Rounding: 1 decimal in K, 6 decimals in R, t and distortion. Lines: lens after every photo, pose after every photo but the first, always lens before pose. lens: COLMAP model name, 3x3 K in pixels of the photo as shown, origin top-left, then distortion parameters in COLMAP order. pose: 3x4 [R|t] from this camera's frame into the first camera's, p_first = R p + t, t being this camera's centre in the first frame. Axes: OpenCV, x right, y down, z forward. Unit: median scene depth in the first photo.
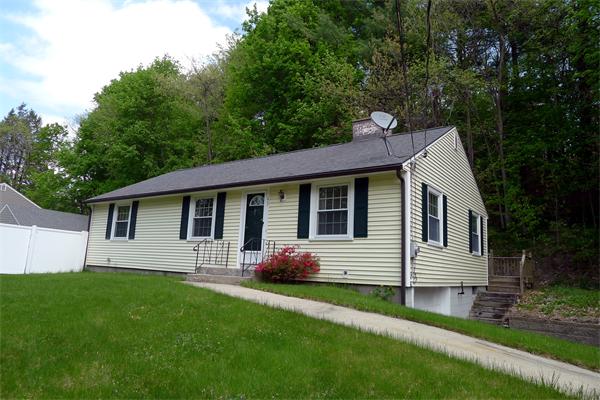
lens RADIAL K [[421.0, 0, 300.0], [0, 421.0, 200.0], [0, 0, 1]] dist [-0.002612, 0.000282]
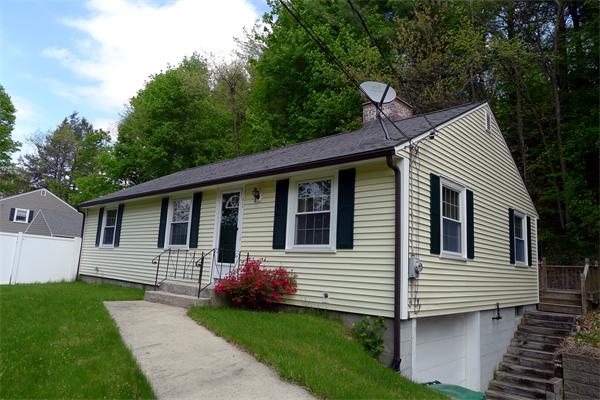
lens RADIAL K [[416.8, 0, 300.0], [0, 416.8, 200.0], [0, 0, 1]] dist [0.000261, -0.002725]
pose [[0.991796, -0.017912, -0.126566, 0.115317], [0.017996, 0.999838, -0.000482, 0.000799], [0.126555, -0.001799, 0.991958, 0.183339]]
